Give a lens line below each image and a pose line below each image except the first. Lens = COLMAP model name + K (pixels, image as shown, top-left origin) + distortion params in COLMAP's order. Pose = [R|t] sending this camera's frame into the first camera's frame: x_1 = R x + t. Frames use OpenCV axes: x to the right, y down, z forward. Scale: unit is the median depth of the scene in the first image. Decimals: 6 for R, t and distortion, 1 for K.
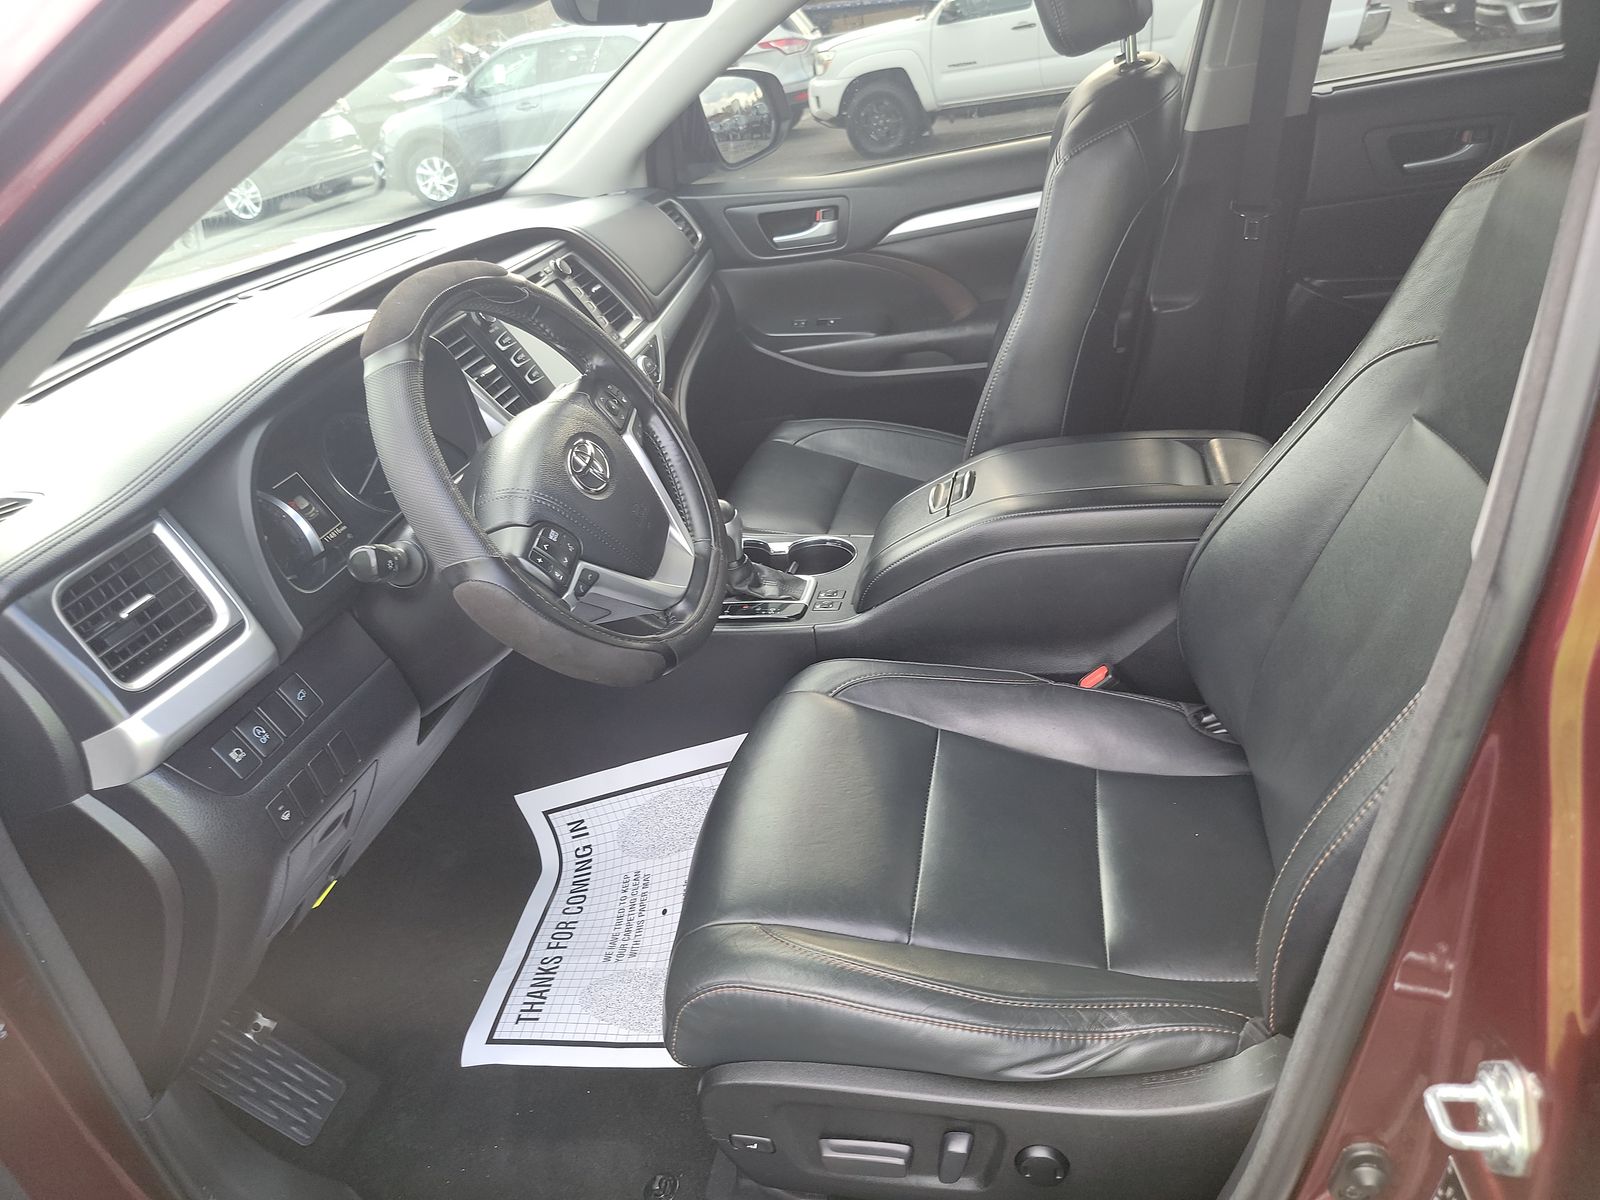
lens RADIAL K [[1169.2, 0, 789.9], [0, 1169.2, 626.0], [0, 0, 1]] dist [0.081017, -0.076835]
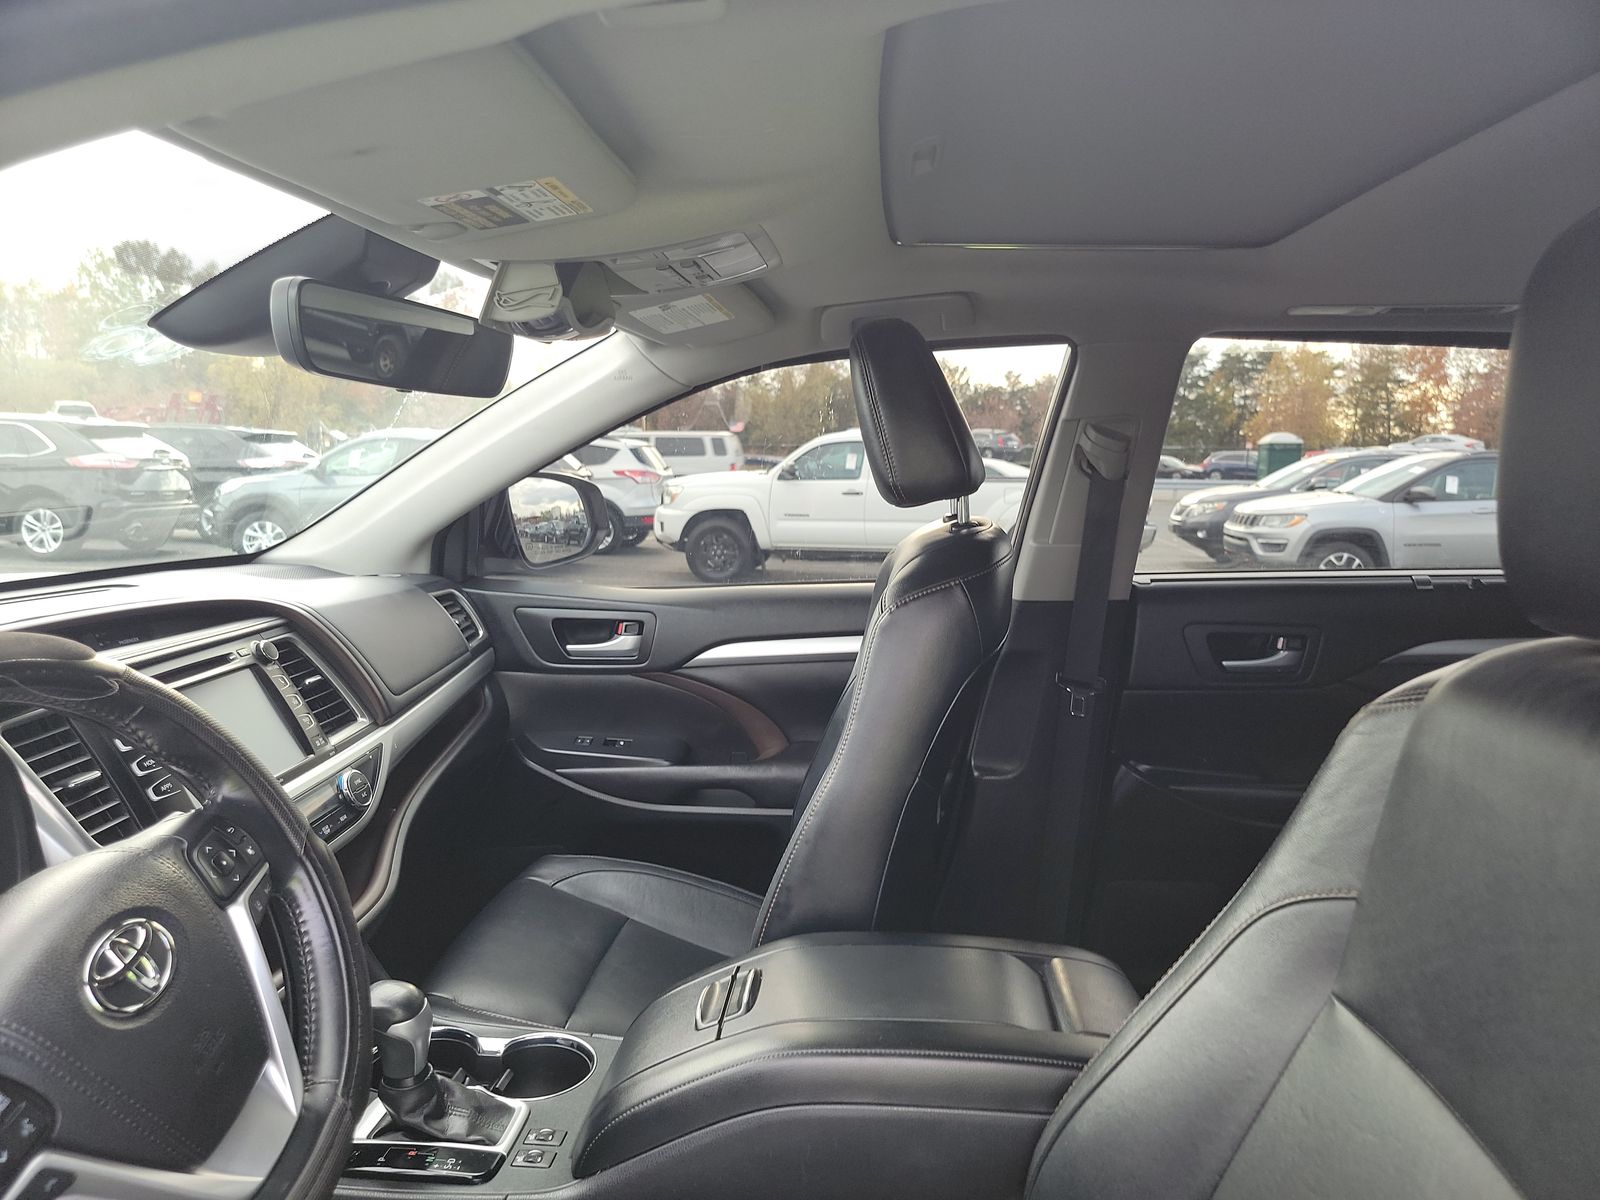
lens RADIAL K [[1169.2, 0, 789.9], [0, 1169.2, 626.0], [0, 0, 1]] dist [0.081017, -0.076835]
pose [[0.982157, 0.129541, 0.136334, 0.037291], [-0.076765, 0.937942, -0.338190, -0.073537], [-0.171683, 0.321690, 0.931150, 0.185181]]
